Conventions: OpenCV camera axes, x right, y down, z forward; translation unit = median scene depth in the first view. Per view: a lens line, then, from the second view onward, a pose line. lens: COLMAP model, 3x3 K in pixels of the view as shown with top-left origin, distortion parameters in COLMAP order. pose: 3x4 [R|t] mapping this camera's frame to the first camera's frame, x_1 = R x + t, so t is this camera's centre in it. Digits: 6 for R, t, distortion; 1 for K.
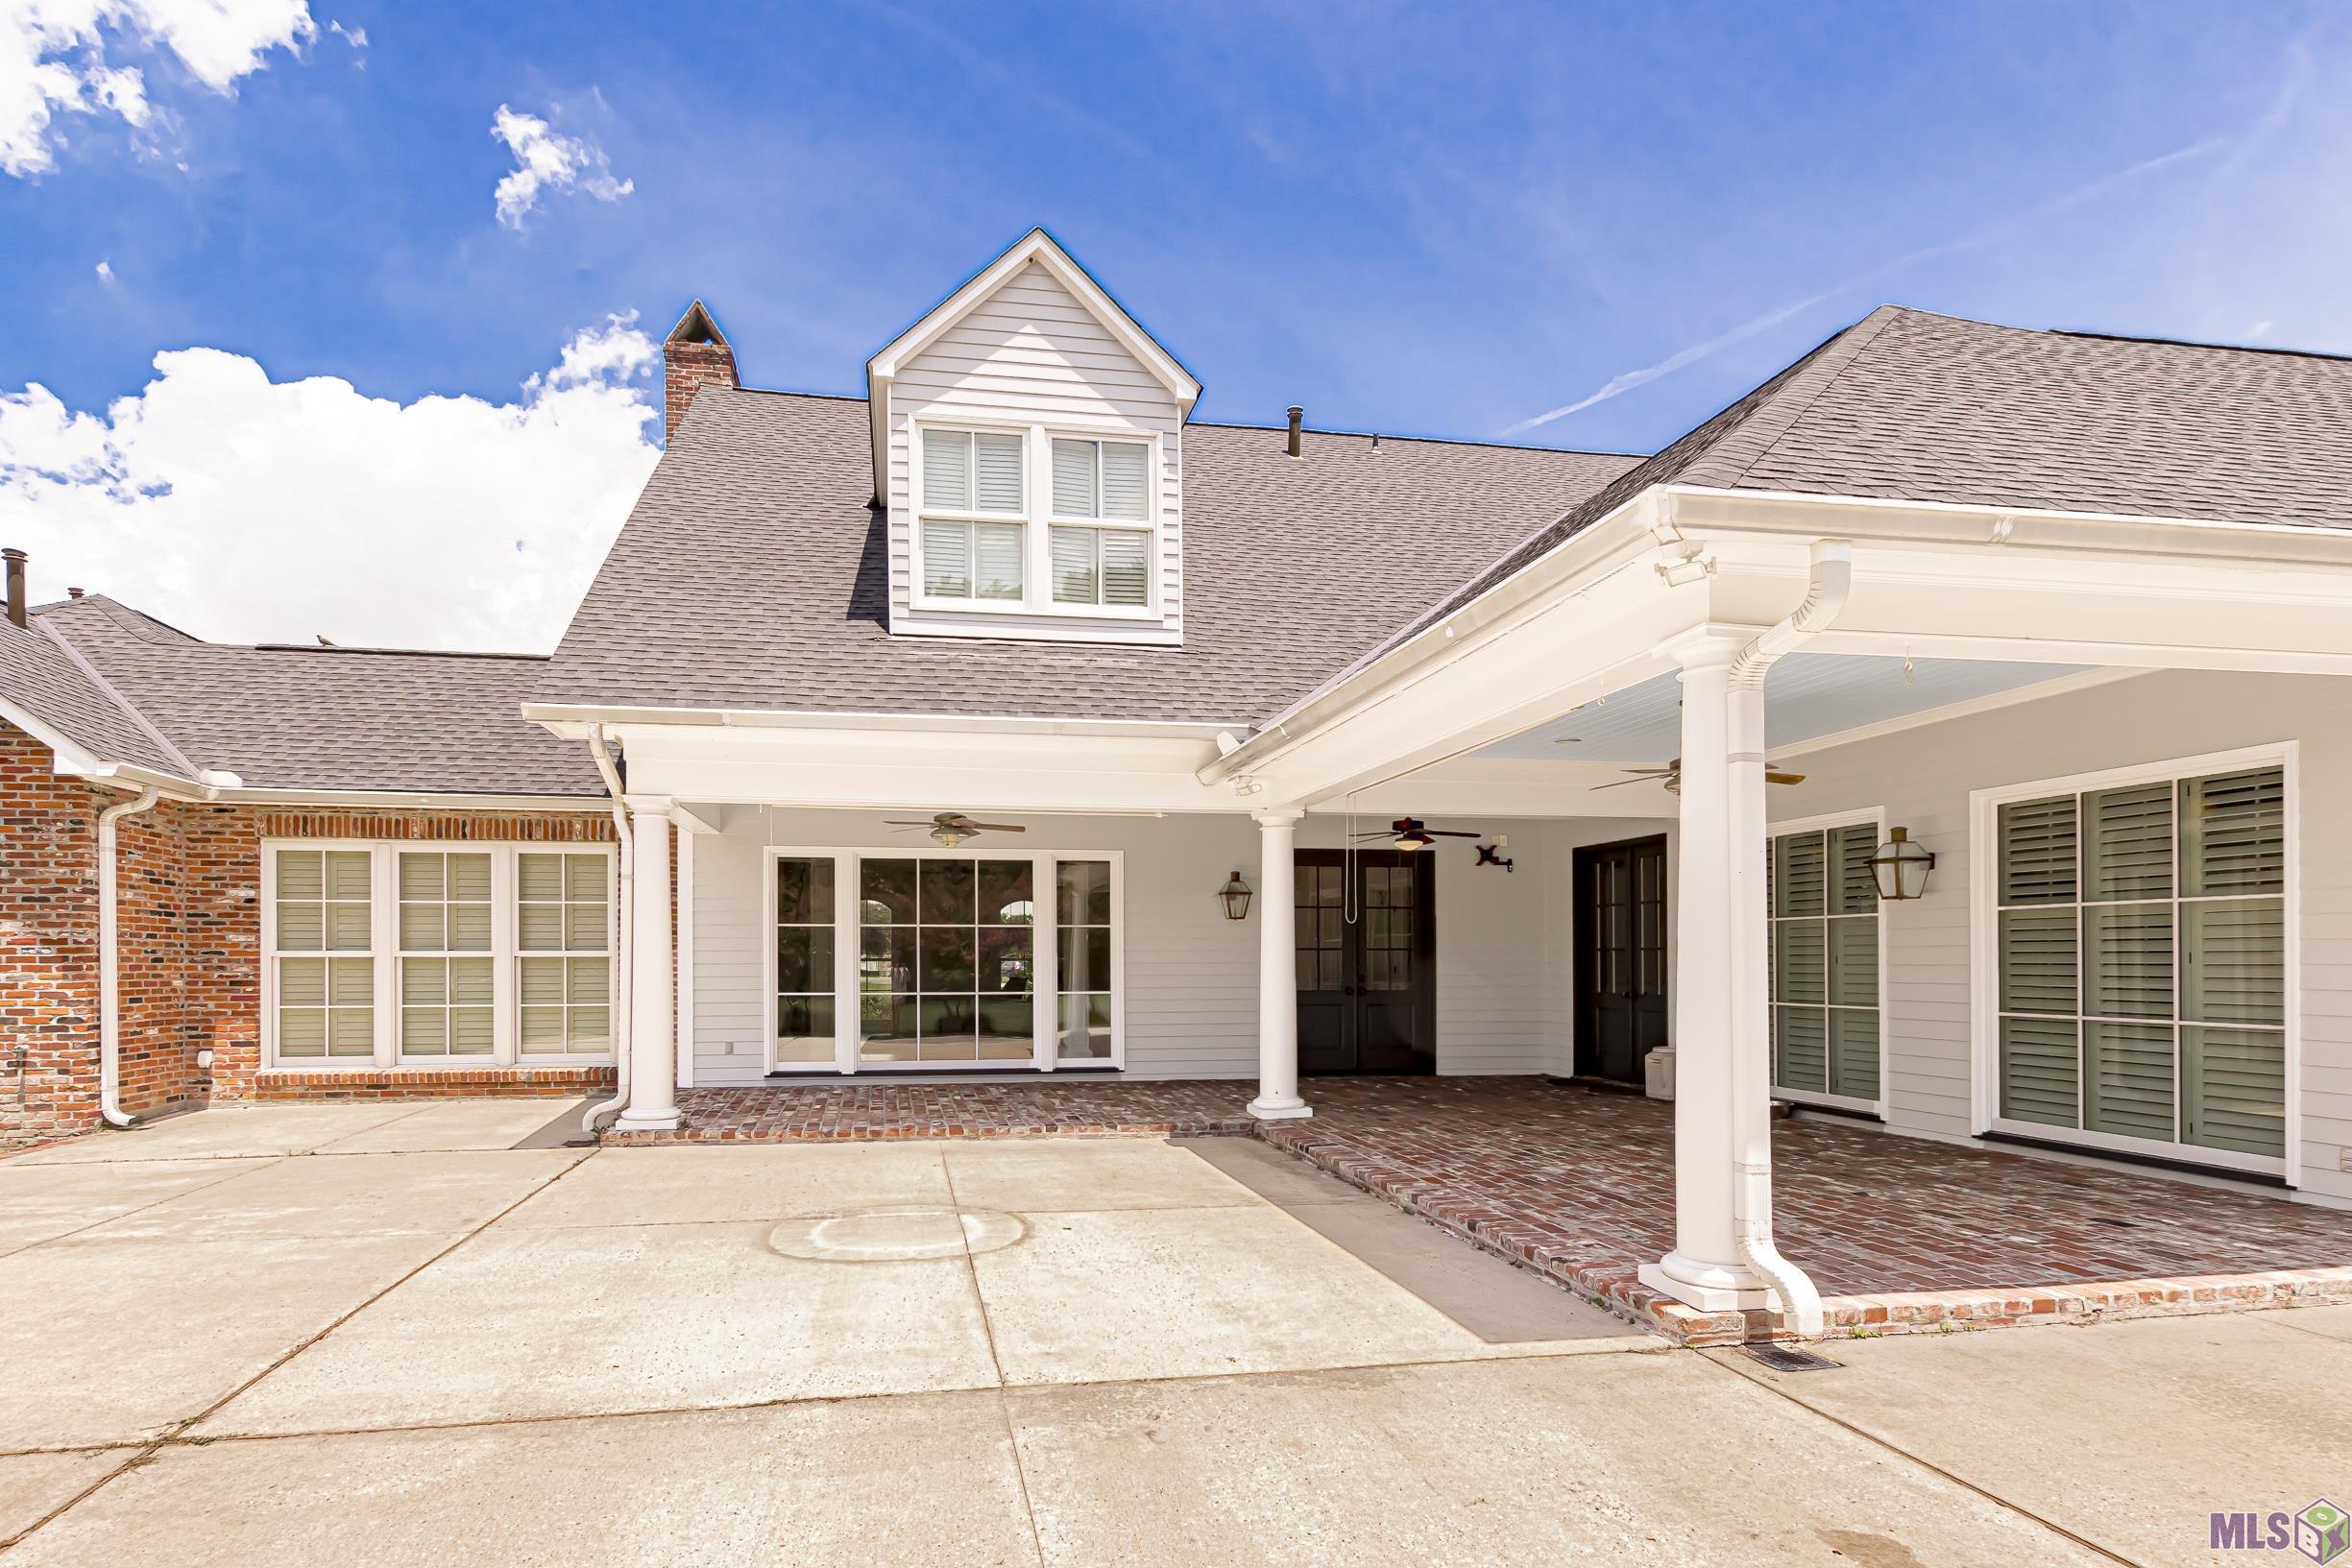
lens RADIAL K [[1133.4, 0, 1174.4], [0, 1133.4, 946.0], [0, 0, 1]] dist [0.001008, 0.000138]
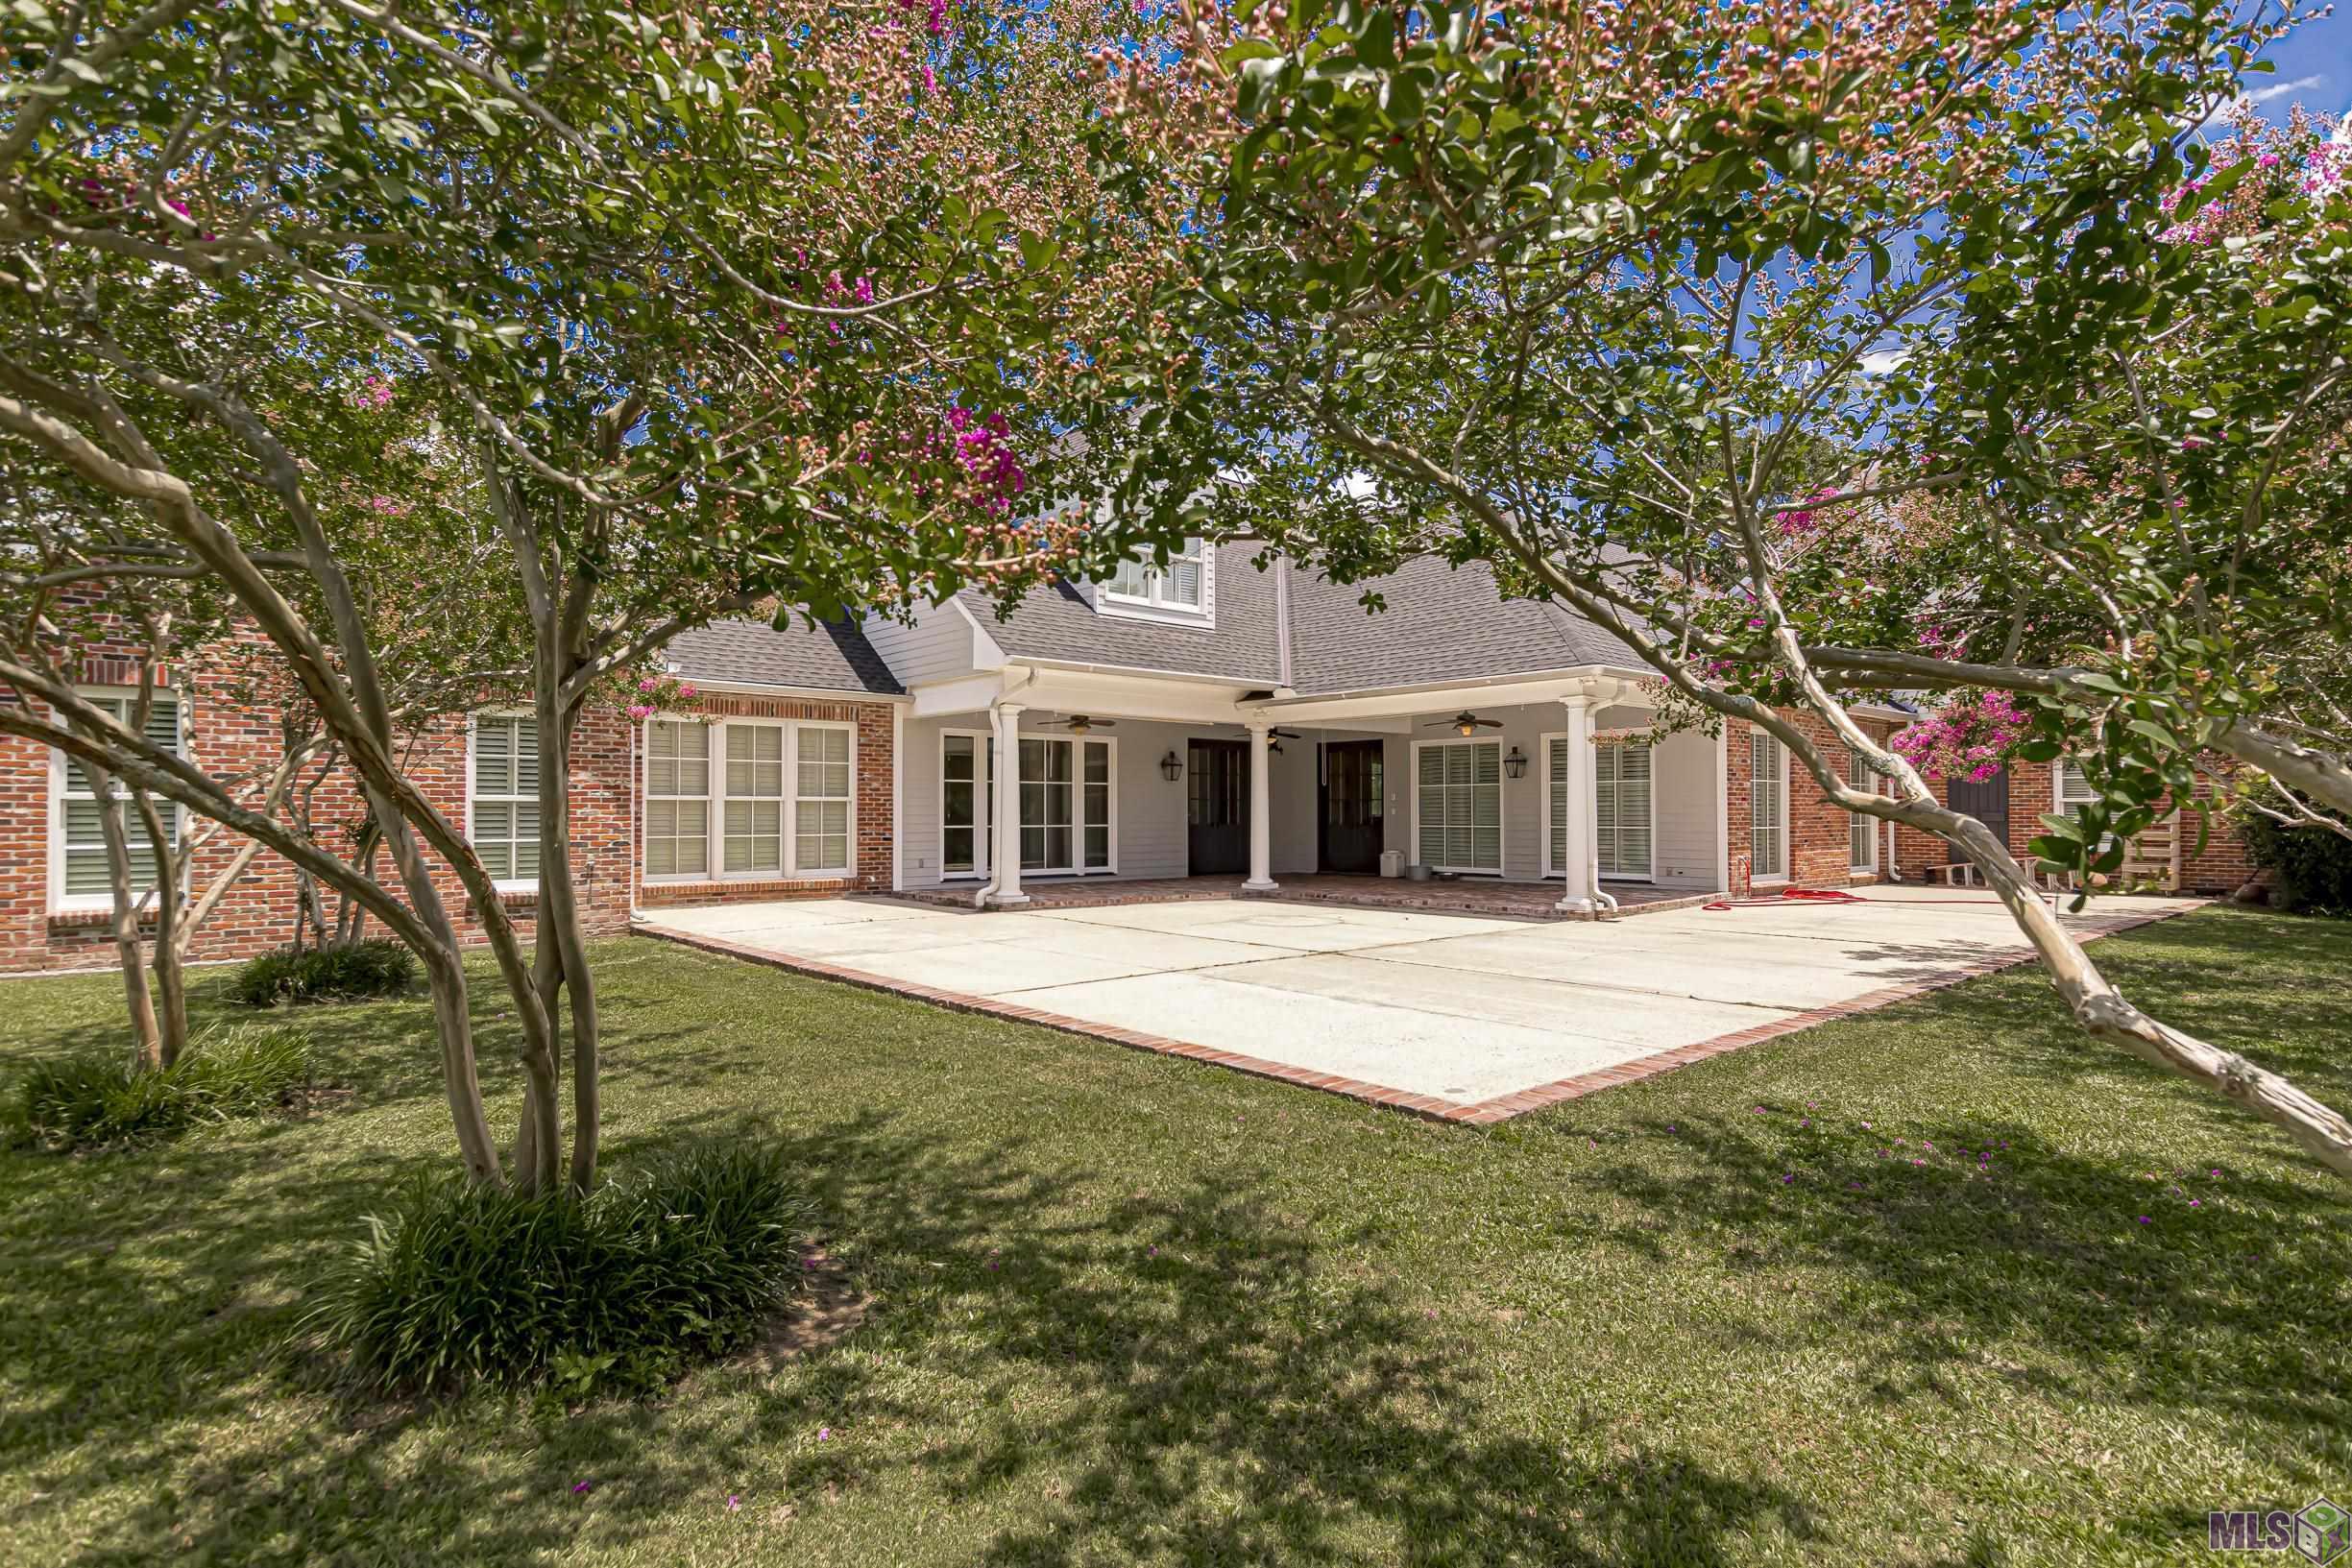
lens RADIAL K [[1171.8, 0, 1176.0], [0, 1171.8, 784.0], [0, 0, 1]] dist [-0.000228, -0.000012]
pose [[0.832383, 0.014020, 0.554023, -1.023946], [-0.005344, 0.999837, -0.017274, 0.011623], [-0.554174, 0.011418, 0.832322, -0.488724]]
